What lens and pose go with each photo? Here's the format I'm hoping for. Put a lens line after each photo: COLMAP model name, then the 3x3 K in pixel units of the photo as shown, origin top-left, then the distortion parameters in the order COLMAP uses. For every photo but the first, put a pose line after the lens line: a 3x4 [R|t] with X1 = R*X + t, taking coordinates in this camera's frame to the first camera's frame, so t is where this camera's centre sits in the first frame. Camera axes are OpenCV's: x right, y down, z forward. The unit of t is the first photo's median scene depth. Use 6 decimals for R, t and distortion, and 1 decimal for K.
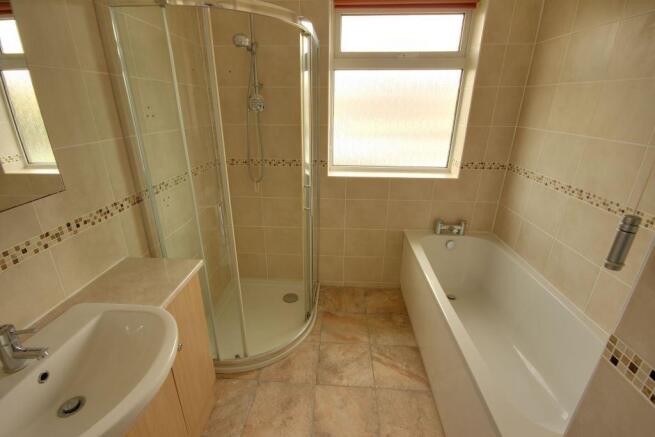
lens RADIAL K [[305.7, 0, 324.3], [0, 305.7, 225.4], [0, 0, 1]] dist [0.000221, -0.000446]
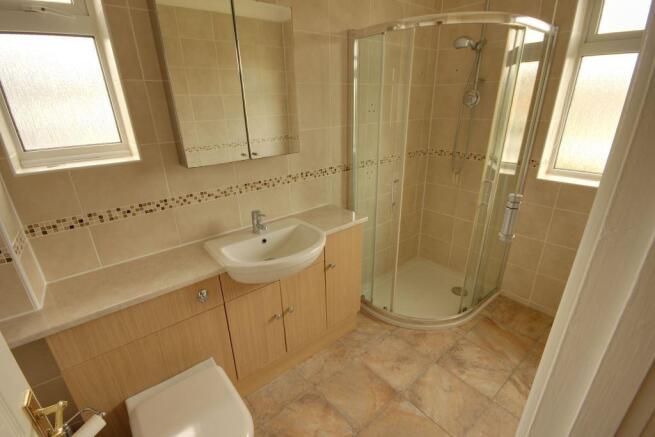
lens RADIAL K [[305.7, 0, 324.3], [0, 305.7, 225.4], [0, 0, 1]] dist [0.000221, -0.000446]
pose [[0.682637, 0.258587, -0.683476, 0.344799], [-0.247889, 0.961783, 0.116297, 0.031612], [0.687429, 0.090038, 0.720649, -0.093070]]
